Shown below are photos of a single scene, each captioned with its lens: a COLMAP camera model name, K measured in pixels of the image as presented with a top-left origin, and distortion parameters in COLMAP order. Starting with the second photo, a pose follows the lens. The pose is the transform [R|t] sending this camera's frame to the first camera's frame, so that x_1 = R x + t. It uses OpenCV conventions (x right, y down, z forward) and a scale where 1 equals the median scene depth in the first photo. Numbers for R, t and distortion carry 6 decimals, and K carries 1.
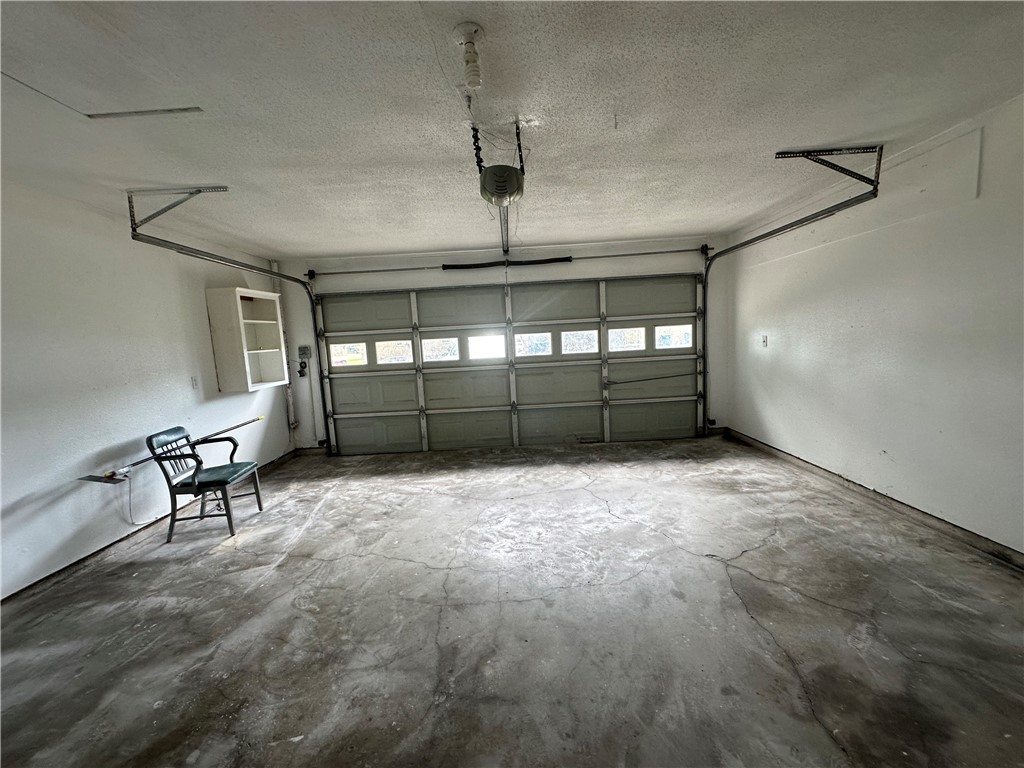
lens RADIAL K [[411.0, 0, 510.2], [0, 411.0, 384.7], [0, 0, 1]] dist [-0.005731, 0.001155]
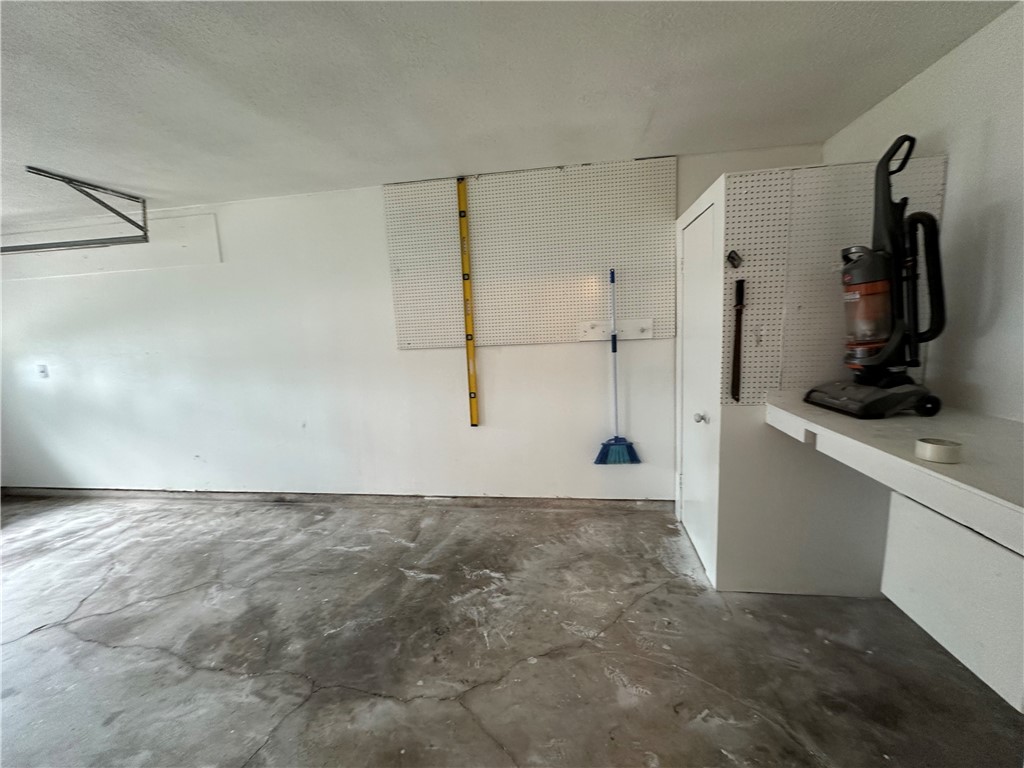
lens RADIAL K [[411.0, 0, 512.8], [0, 411.0, 383.1], [0, 0, 1]] dist [-0.005731, 0.001155]
pose [[0.136793, -0.086024, 0.986857, -0.149565], [0.148795, 0.986704, 0.065386, 0.012242], [-0.979361, 0.137895, 0.147774, -0.133745]]
